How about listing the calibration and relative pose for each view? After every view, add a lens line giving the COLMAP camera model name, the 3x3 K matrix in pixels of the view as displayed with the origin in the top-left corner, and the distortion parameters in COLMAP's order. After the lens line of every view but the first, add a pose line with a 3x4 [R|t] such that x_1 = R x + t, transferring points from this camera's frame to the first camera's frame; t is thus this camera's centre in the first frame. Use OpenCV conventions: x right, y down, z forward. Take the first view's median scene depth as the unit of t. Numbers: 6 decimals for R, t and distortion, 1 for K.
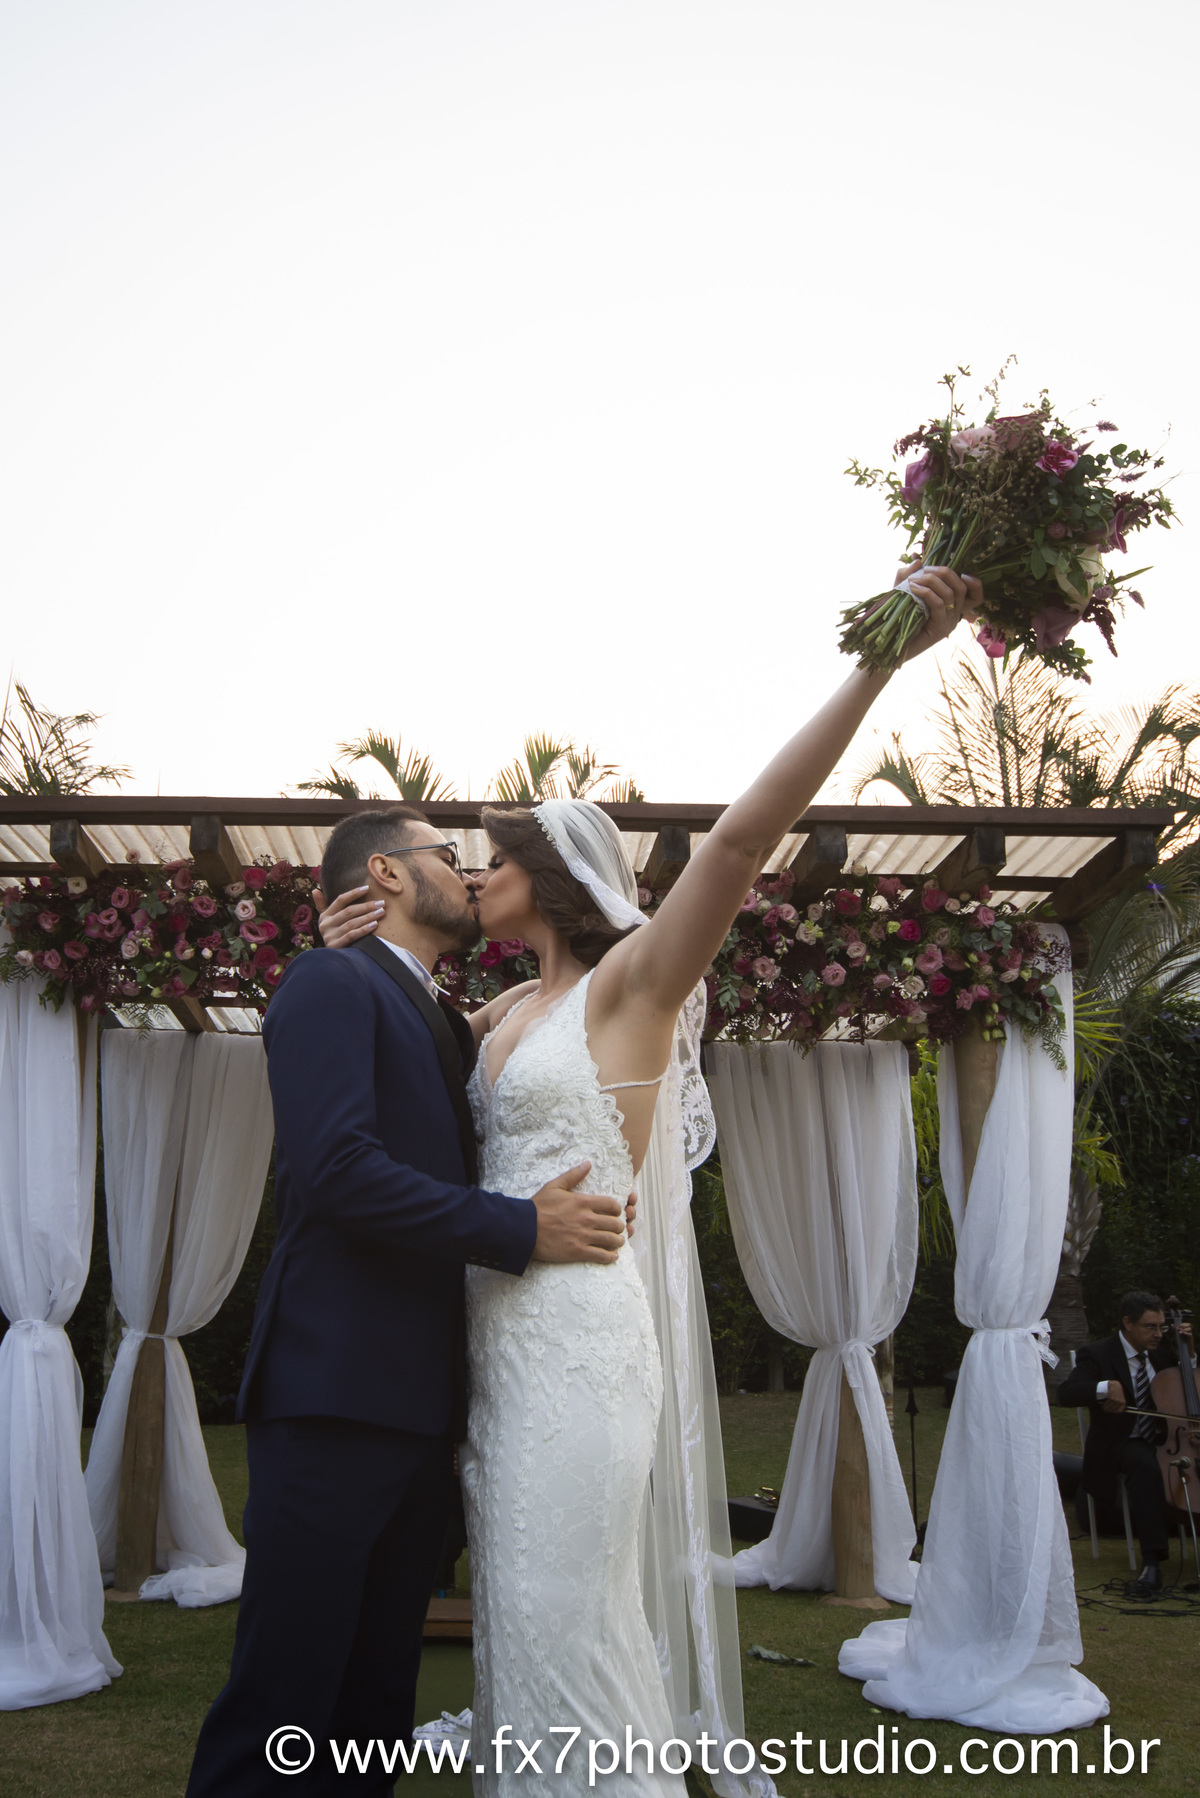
lens RADIAL K [[2137.3, 0, 600.0], [0, 2137.3, 899.0], [0, 0, 1]] dist [0.034934, 0.037378]
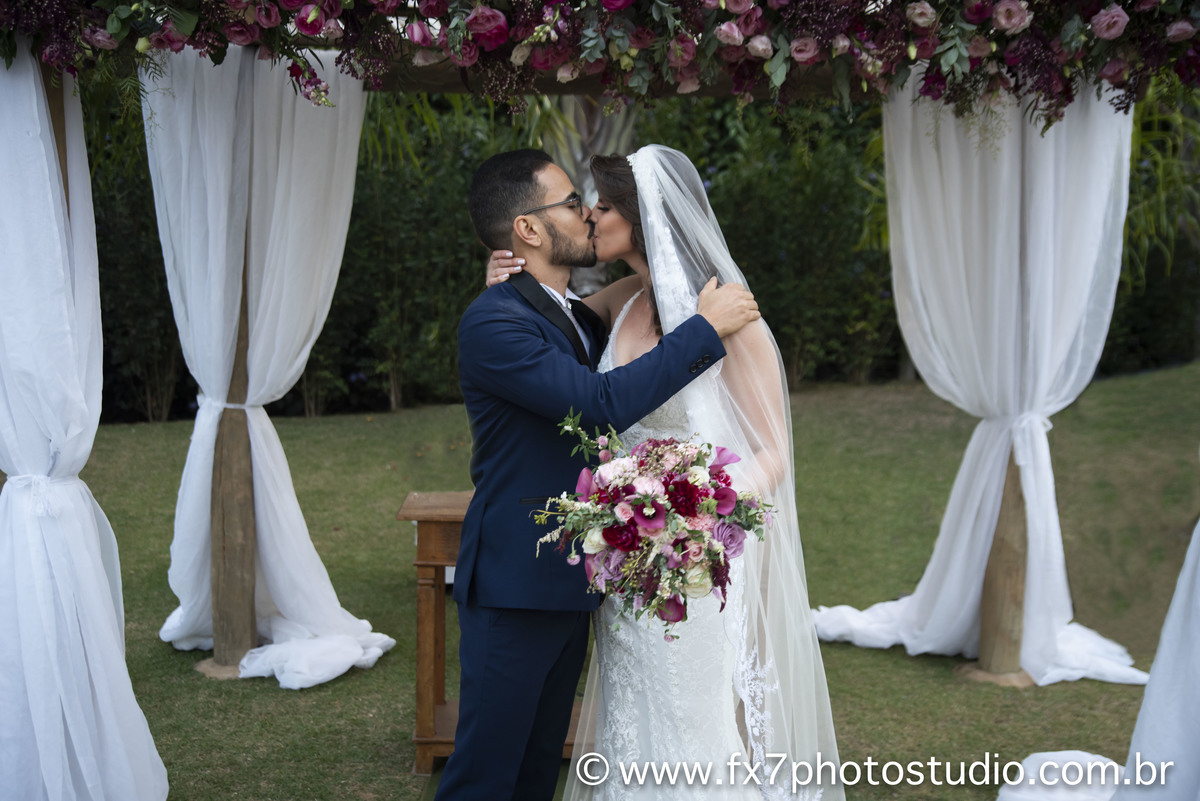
lens RADIAL K [[1426.5, 0, 609.2], [0, 1426.5, 414.3], [0, 0, 1]] dist [0.034934, 0.037378]
pose [[0.997698, 0.035171, -0.057977, -0.020036], [-0.007413, 0.906428, 0.422295, -0.042599], [0.067405, -0.420893, 0.904603, 0.480076]]
